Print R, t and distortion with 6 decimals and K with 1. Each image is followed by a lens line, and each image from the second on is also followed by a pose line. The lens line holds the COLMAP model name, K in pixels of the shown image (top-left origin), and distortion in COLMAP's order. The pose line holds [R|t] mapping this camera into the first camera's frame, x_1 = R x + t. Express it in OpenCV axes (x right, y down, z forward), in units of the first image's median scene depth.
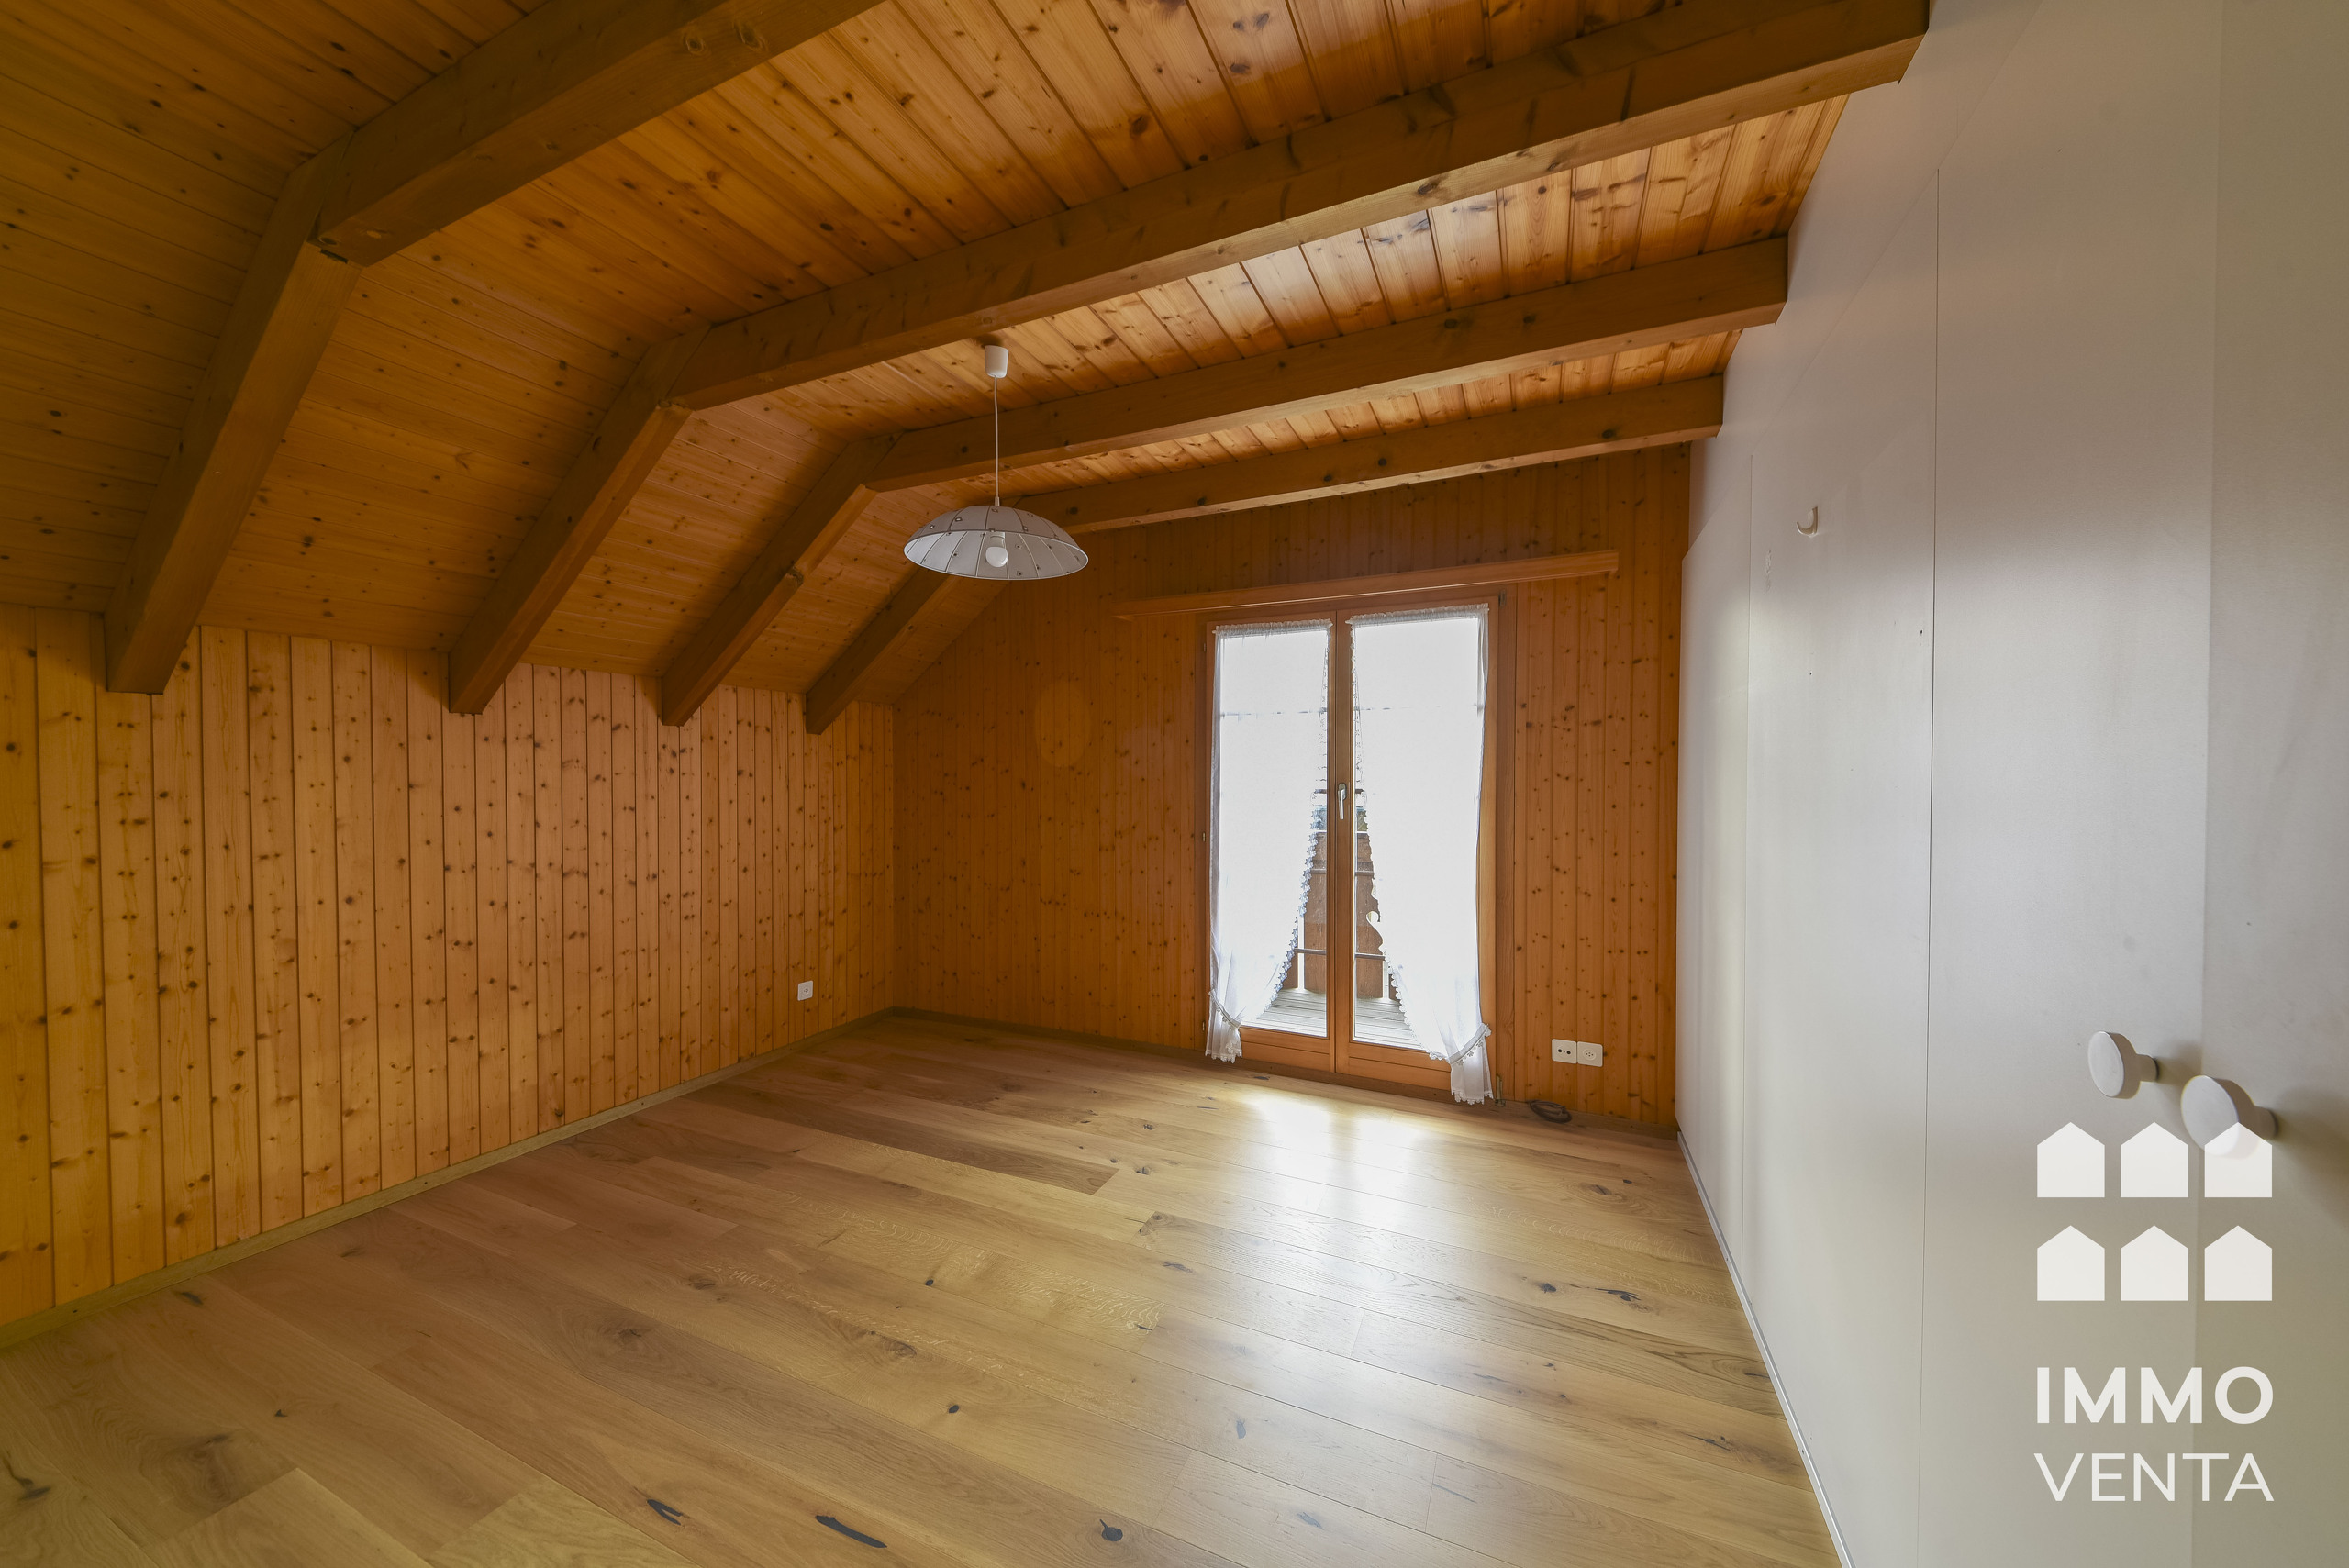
lens RADIAL K [[821.2, 0, 1174.8], [0, 821.2, 777.2], [0, 0, 1]] dist [0.012861, -0.000296]
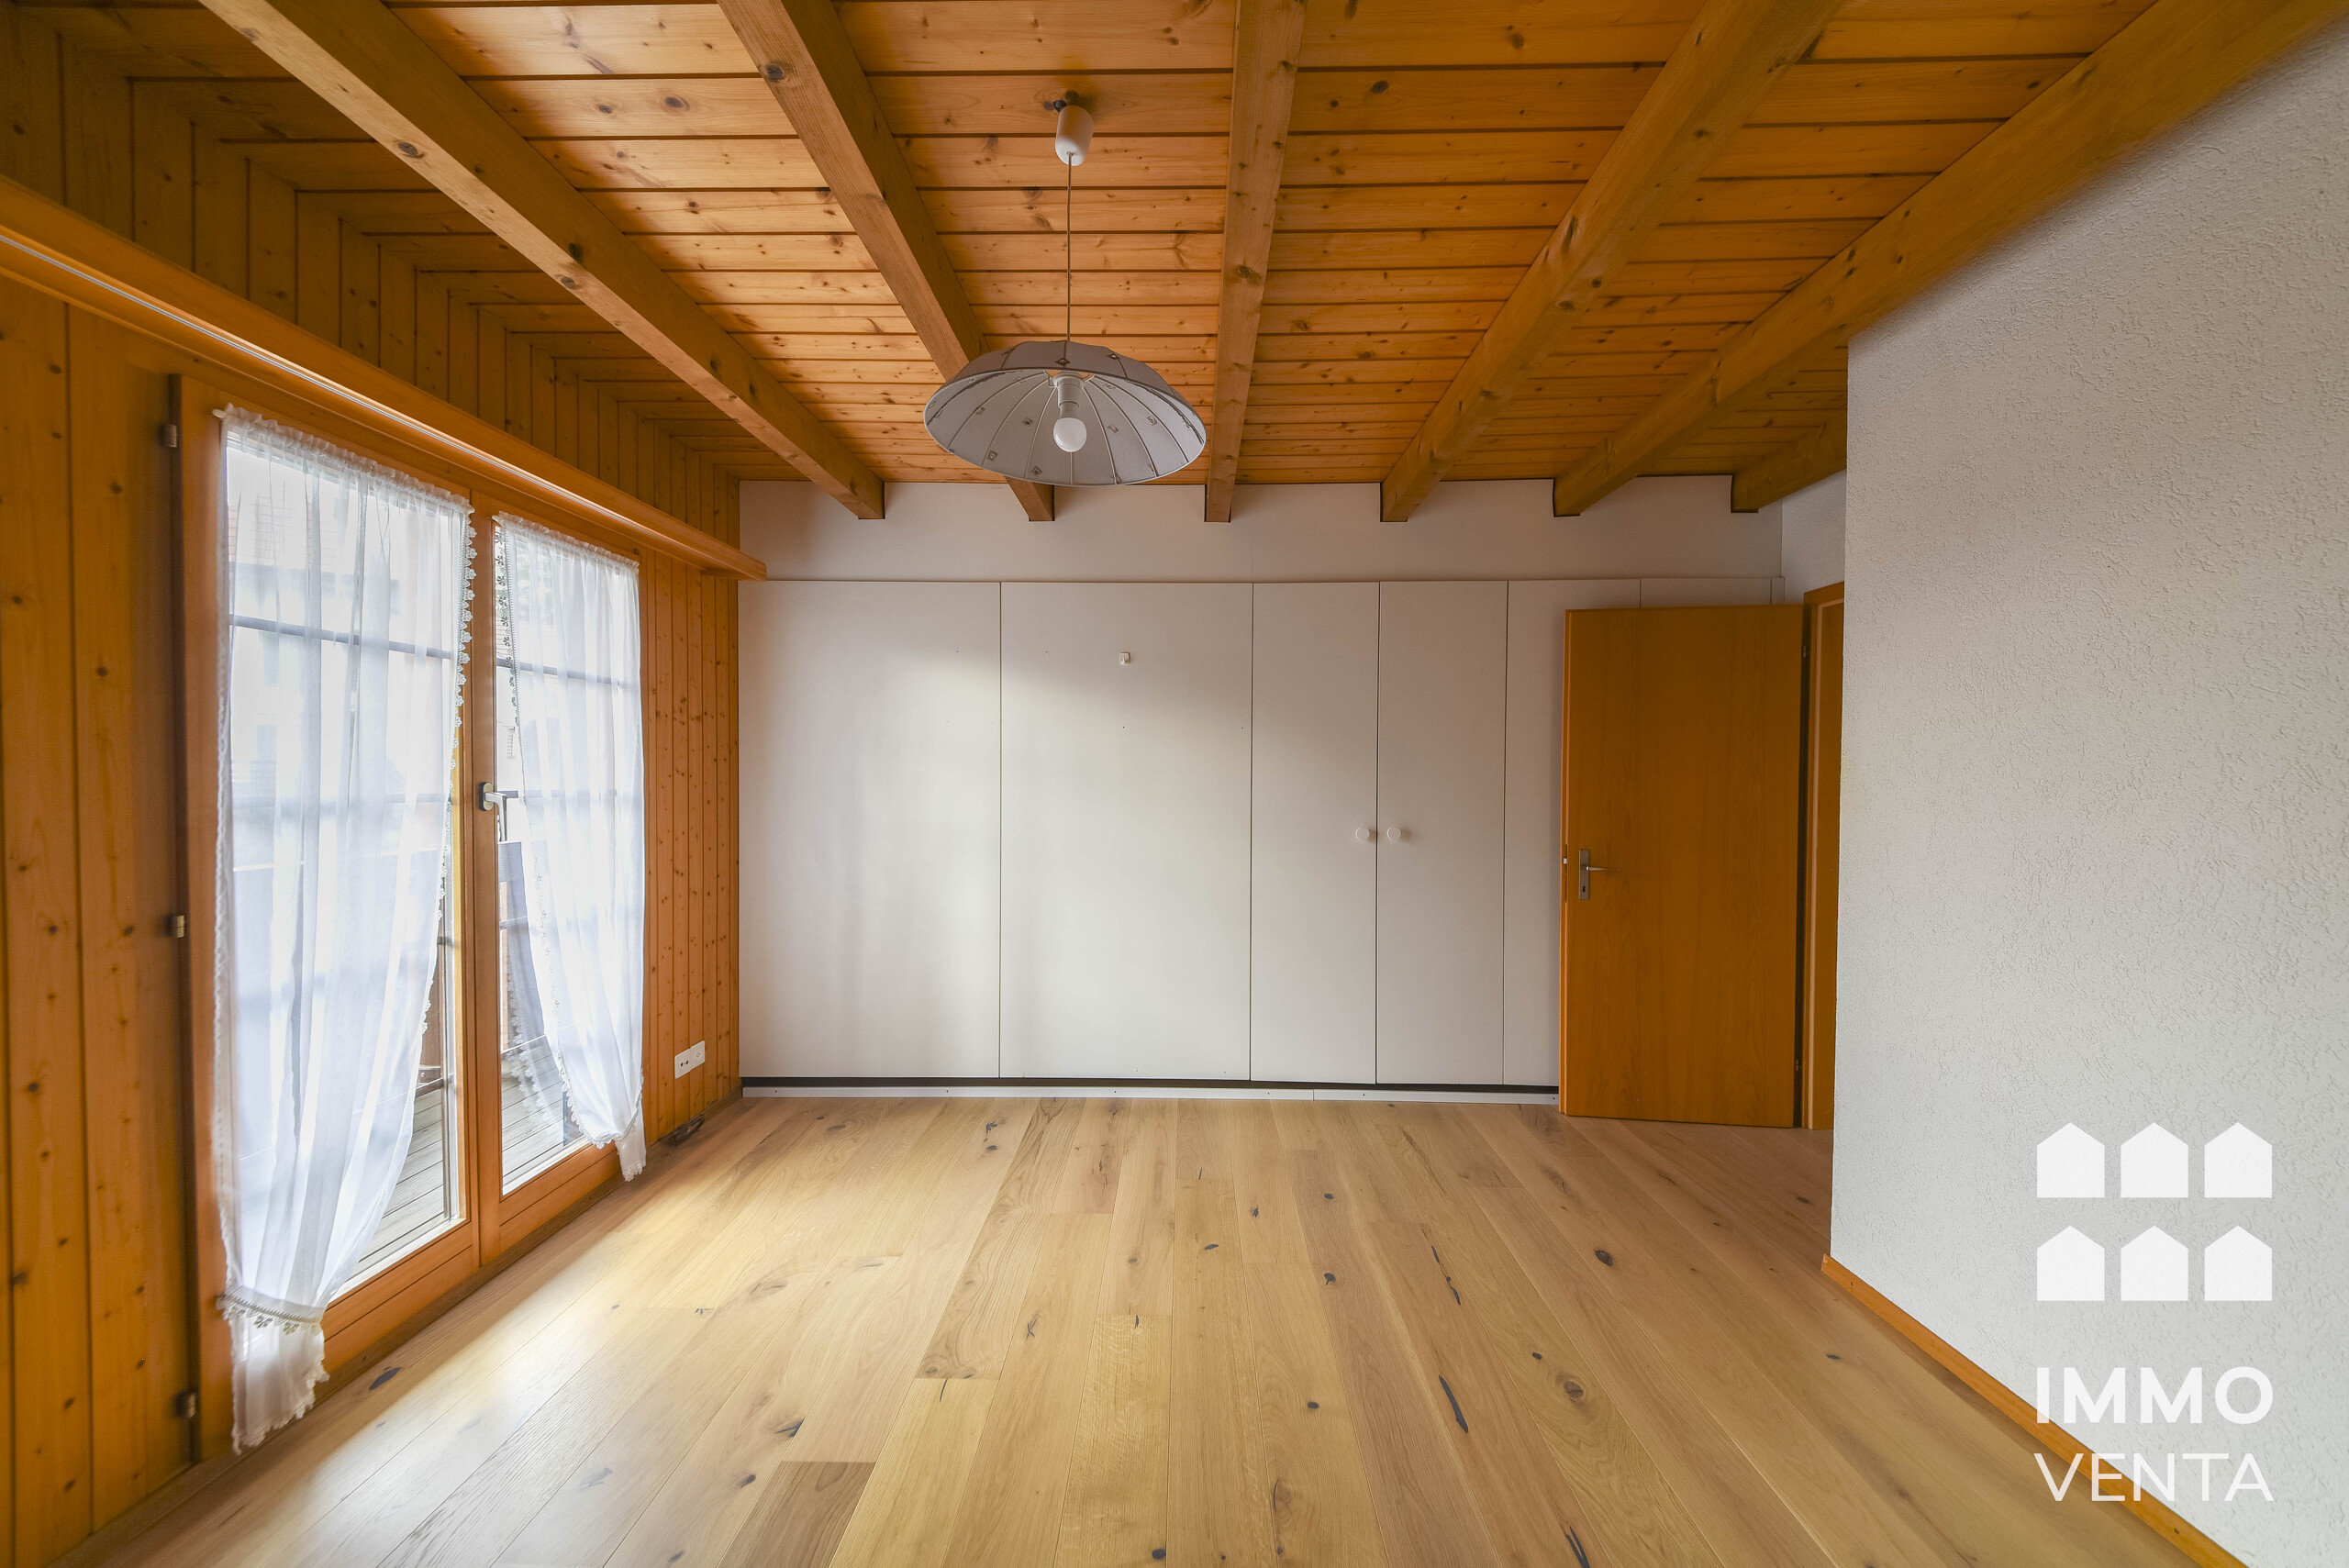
lens RADIAL K [[821.2, 0, 1170.0], [0, 821.2, 790.0], [0, 0, 1]] dist [0.012861, -0.000296]
pose [[-0.404867, -0.017932, 0.914200, -0.667063], [-0.003218, 0.999829, 0.018187, 0.000032], [-0.914370, 0.004421, -0.404855, 0.948119]]
